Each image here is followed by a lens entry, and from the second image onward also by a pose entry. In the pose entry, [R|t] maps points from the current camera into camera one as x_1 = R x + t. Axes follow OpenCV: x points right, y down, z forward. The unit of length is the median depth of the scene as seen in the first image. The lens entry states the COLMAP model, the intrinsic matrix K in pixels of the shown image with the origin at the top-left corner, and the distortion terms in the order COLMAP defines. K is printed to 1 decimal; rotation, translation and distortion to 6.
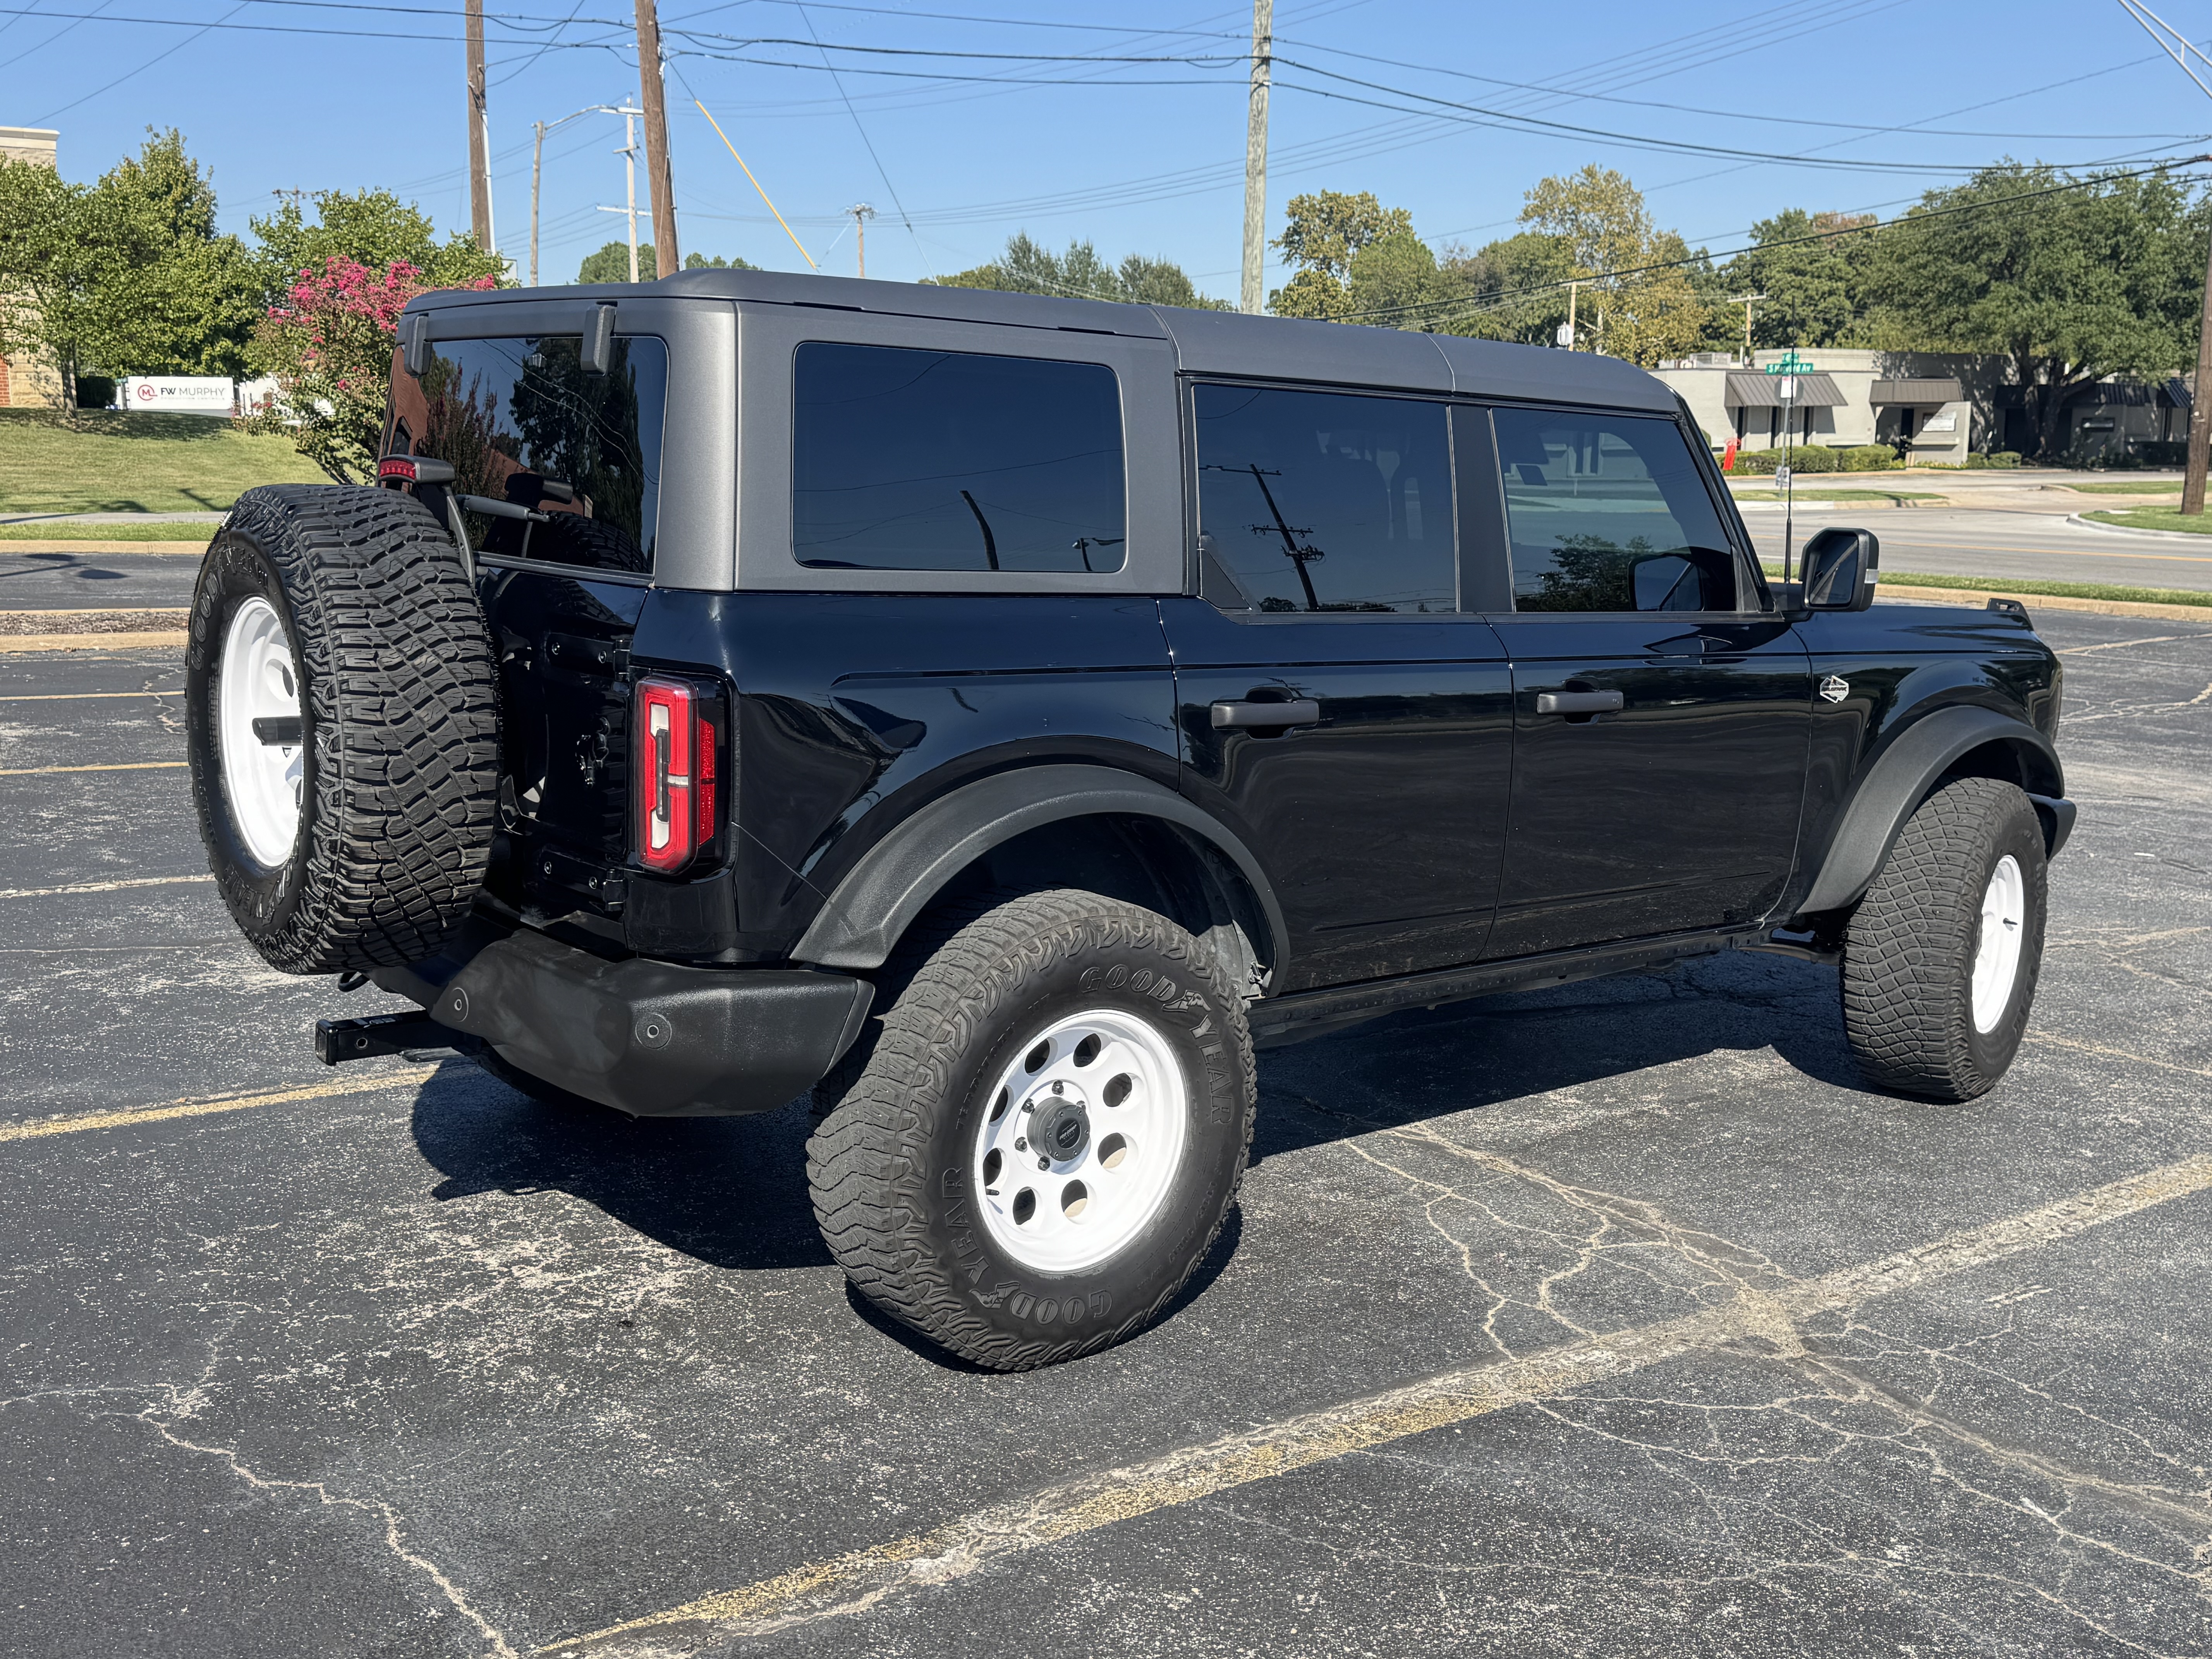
lens RADIAL K [[2111.9, 0, 1101.2], [0, 2111.9, 842.7], [0, 0, 1]] dist [0.155269, -0.390028]
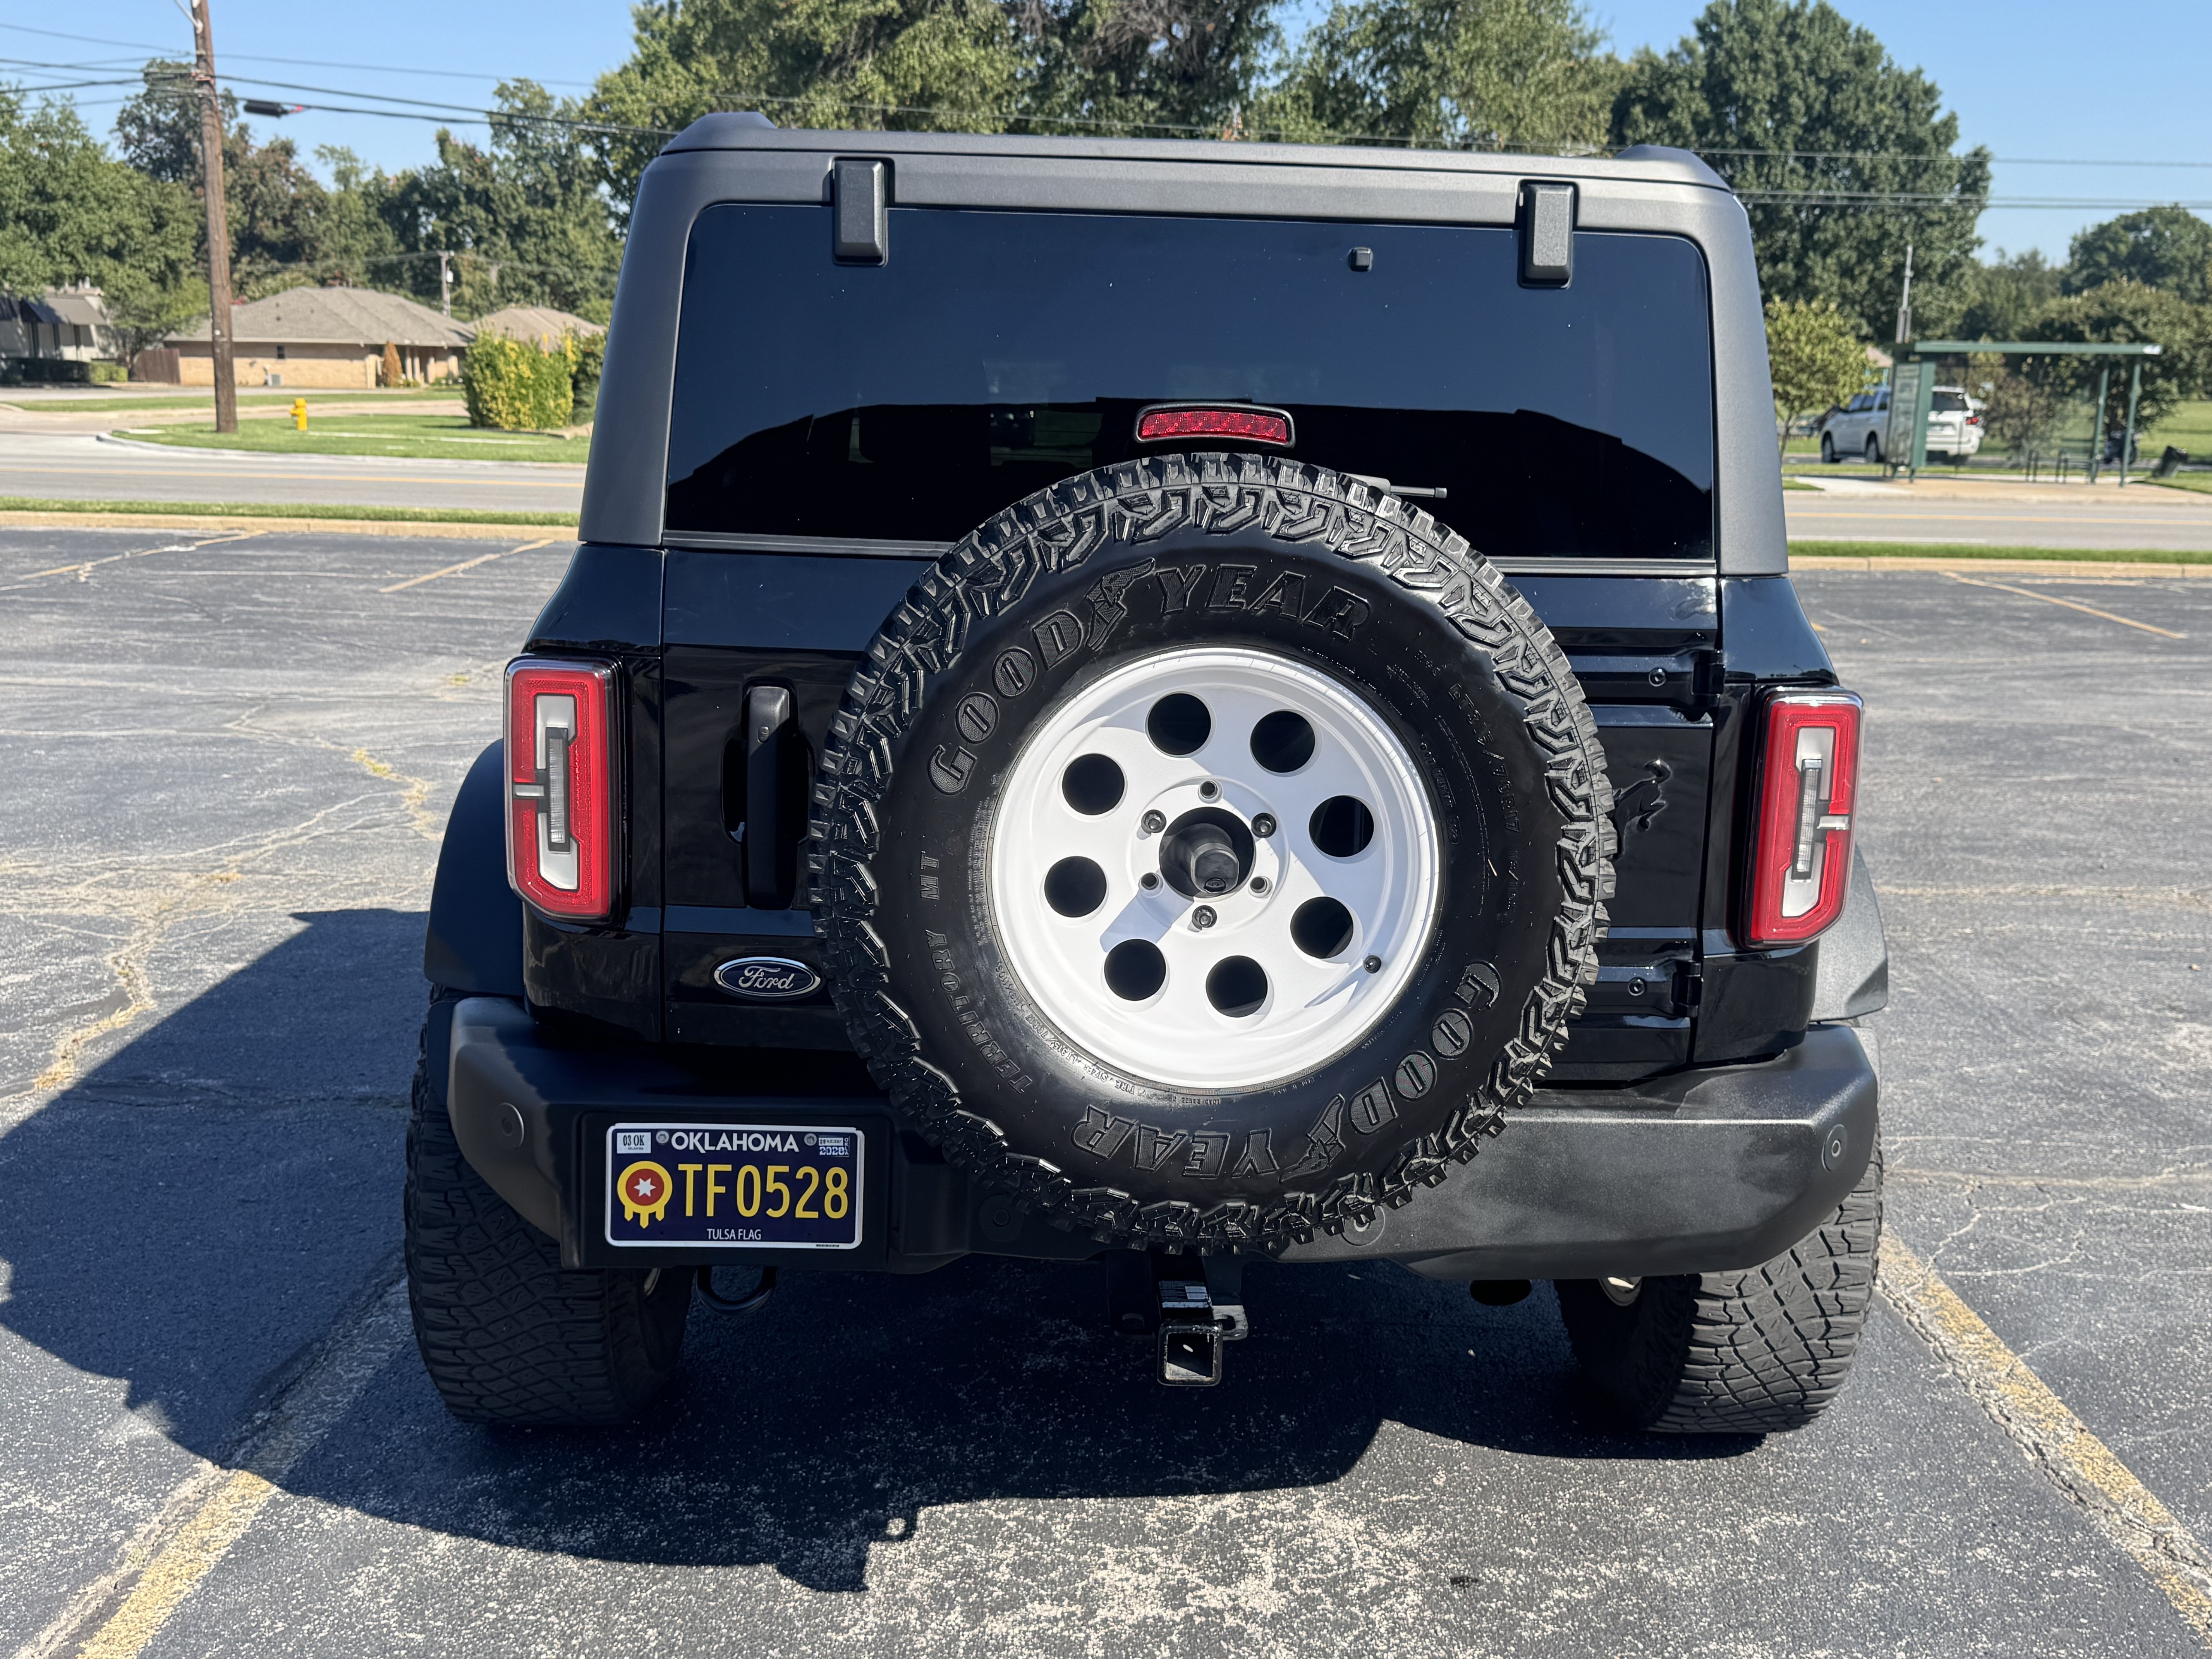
lens RADIAL K [[2116.3, 0, 1107.4], [0, 2116.3, 834.1], [0, 0, 1]] dist [0.192099, -0.437754]
pose [[0.586371, -0.163107, 0.793451, -0.624542], [0.137308, 0.985357, 0.101084, -0.089643], [-0.798320, 0.049675, 0.600181, 0.473199]]
